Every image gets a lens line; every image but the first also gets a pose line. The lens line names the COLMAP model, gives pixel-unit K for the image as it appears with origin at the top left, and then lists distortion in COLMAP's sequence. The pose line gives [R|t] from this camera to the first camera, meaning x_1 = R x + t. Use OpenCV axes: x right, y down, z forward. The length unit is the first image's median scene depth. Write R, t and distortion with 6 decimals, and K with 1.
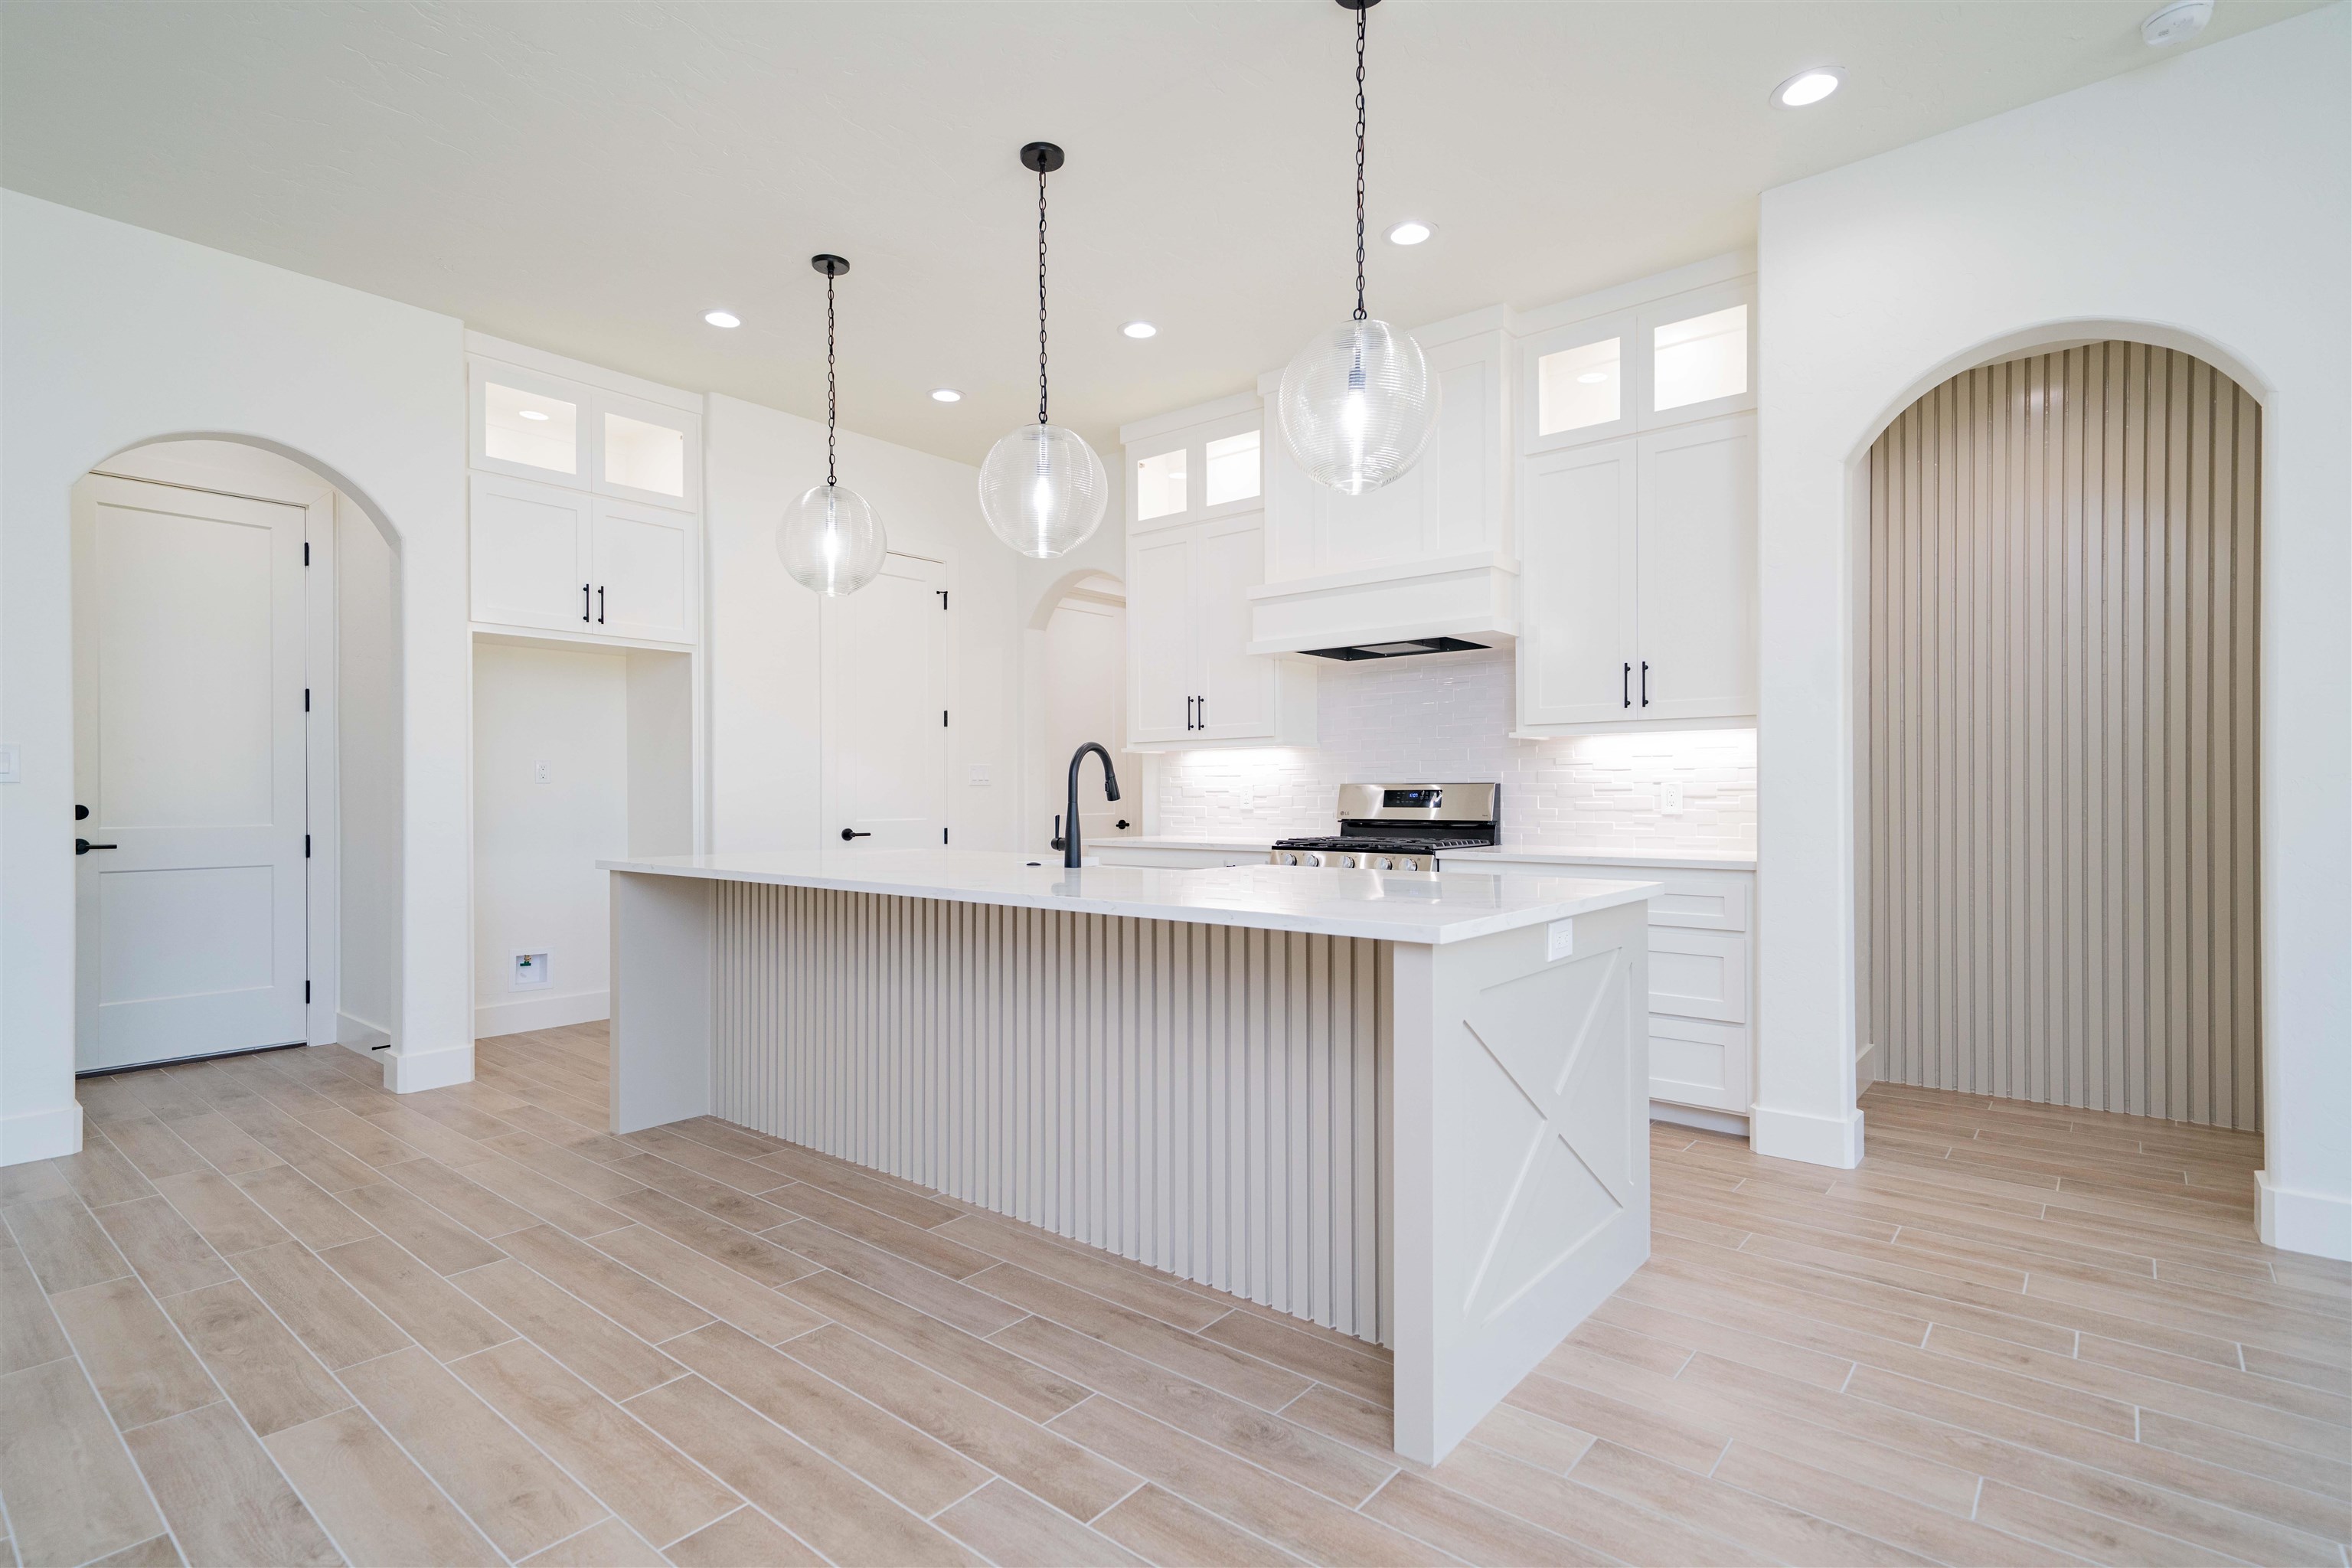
lens RADIAL K [[1134.0, 0, 1167.1], [0, 1134.0, 794.7], [0, 0, 1]] dist [0.013864, 0.000057]
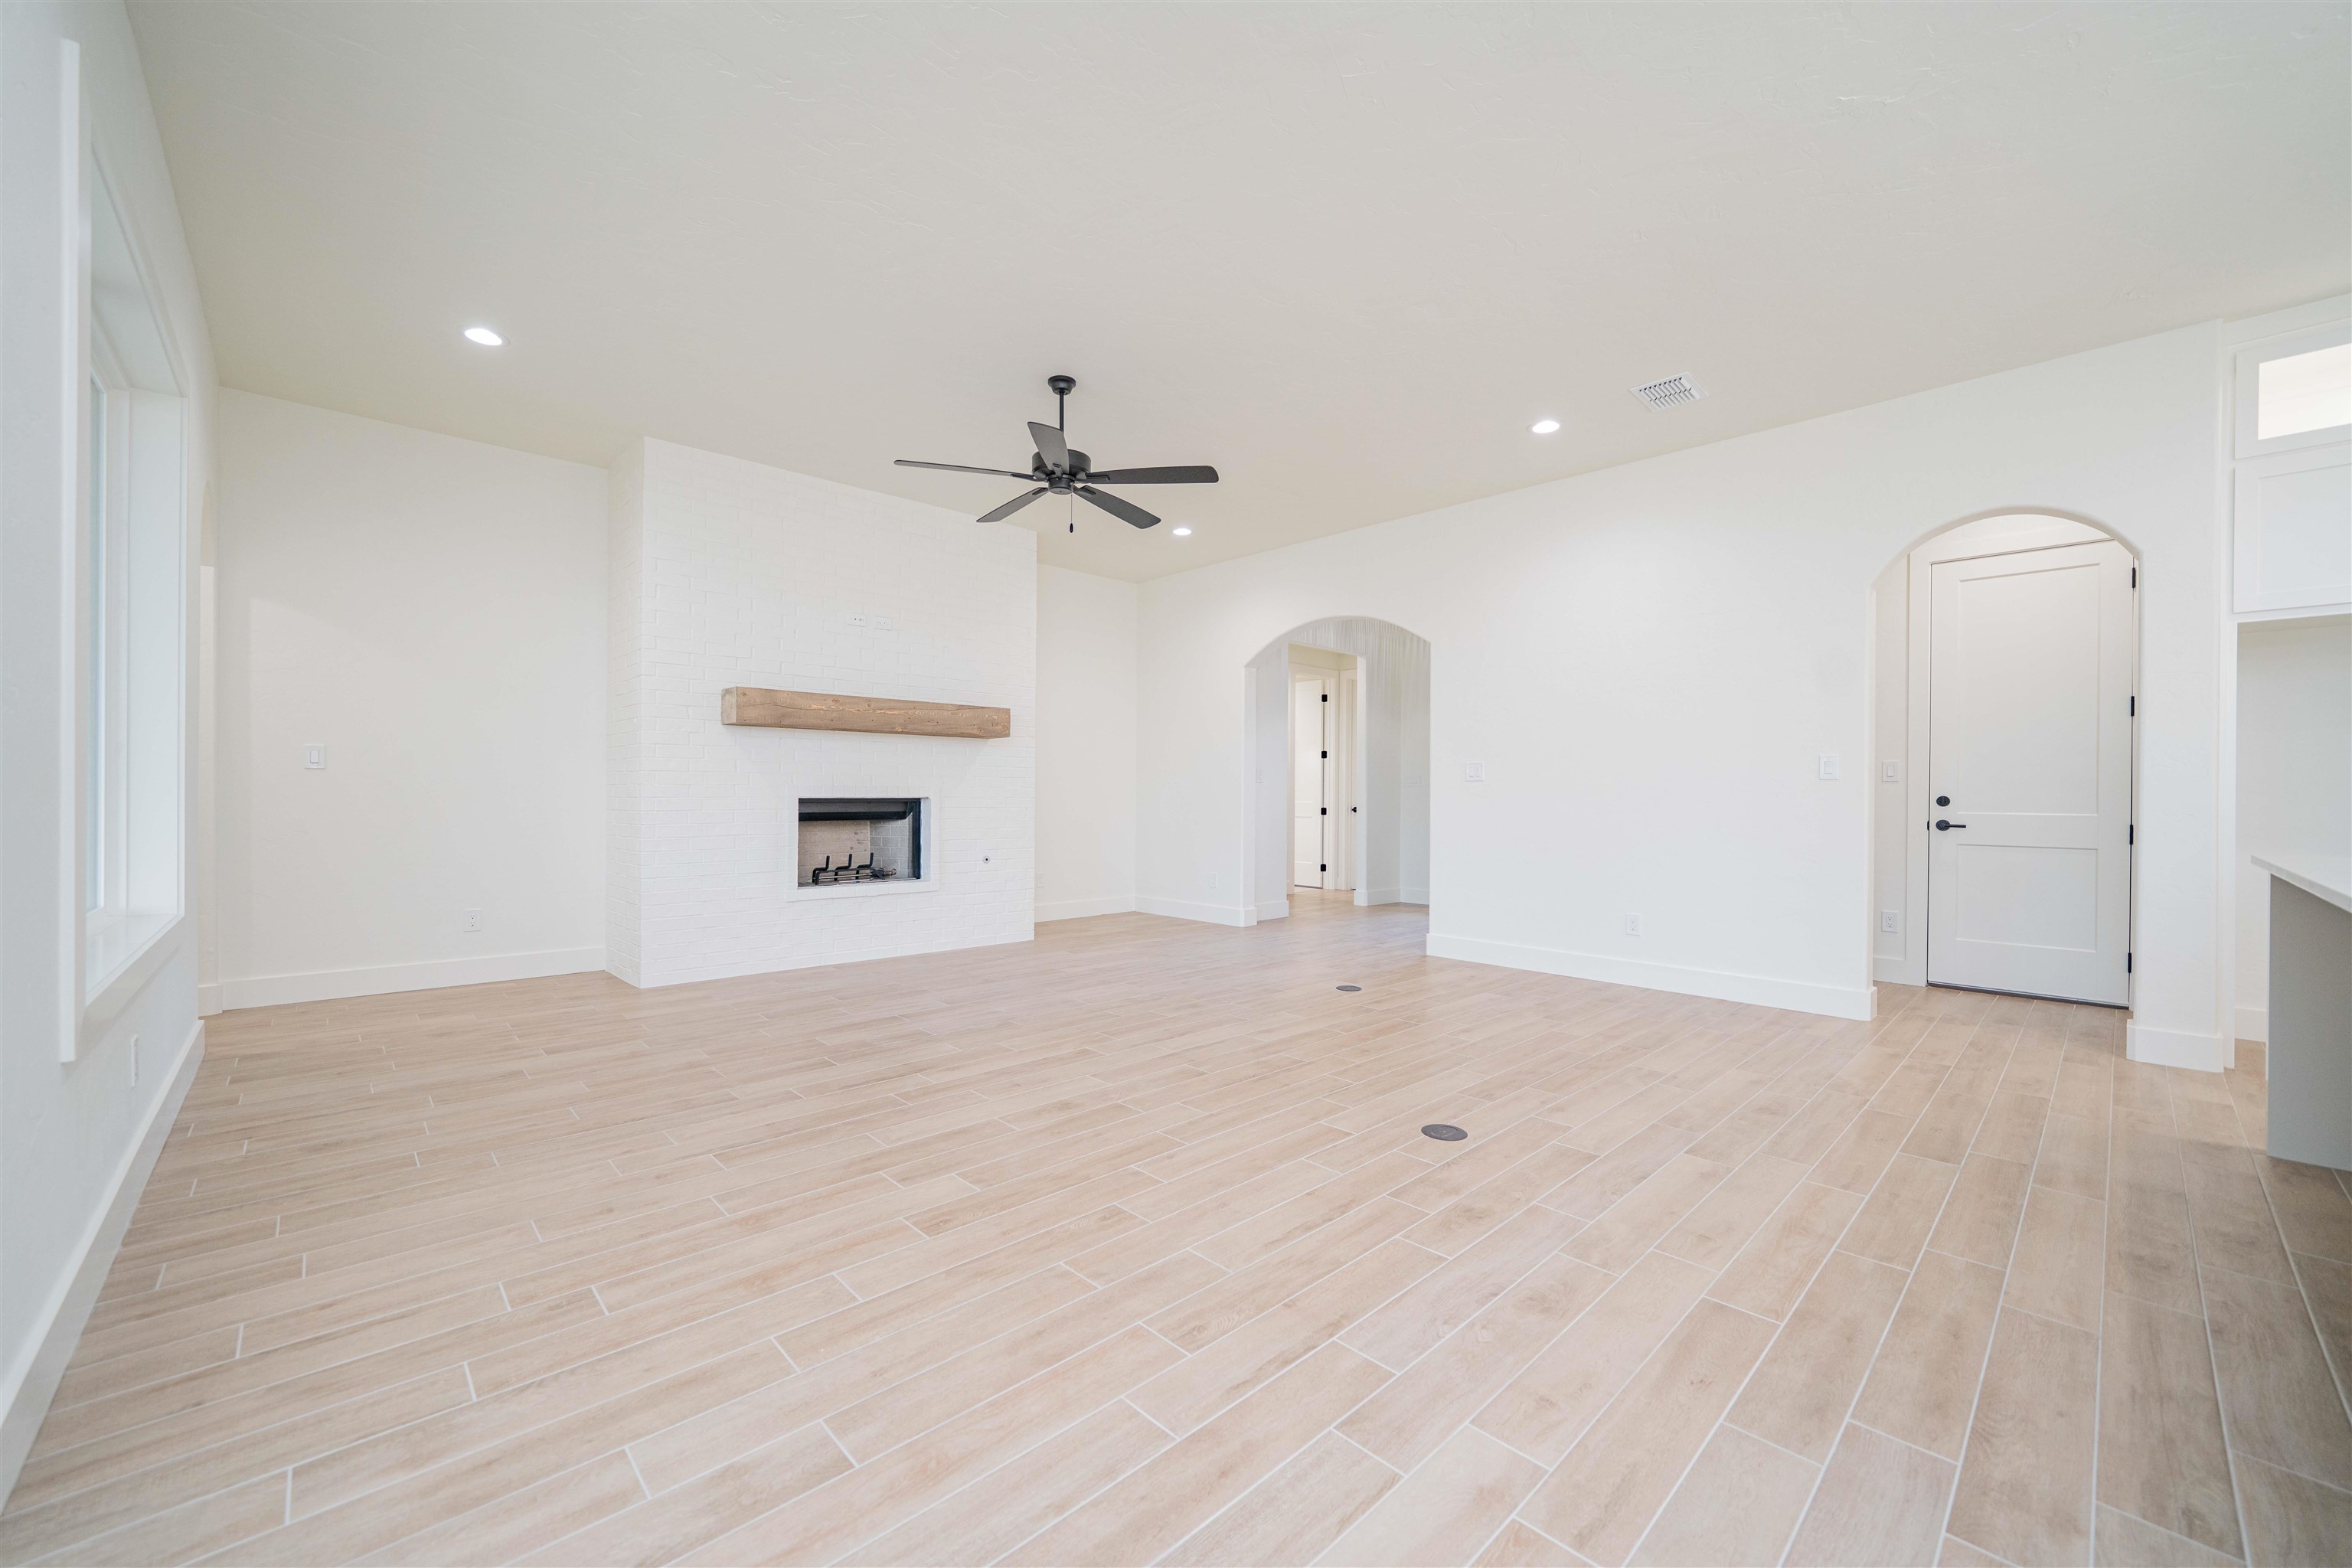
lens RADIAL K [[912.2, 0, 1163.6], [0, 912.2, 795.4], [0, 0, 1]] dist [-0.000132, -0.000075]
pose [[-0.118010, 0.002754, -0.993009, 0.353128], [-0.006700, 0.999971, 0.003569, 0.012385], [0.992990, 0.007075, -0.117988, 0.204521]]
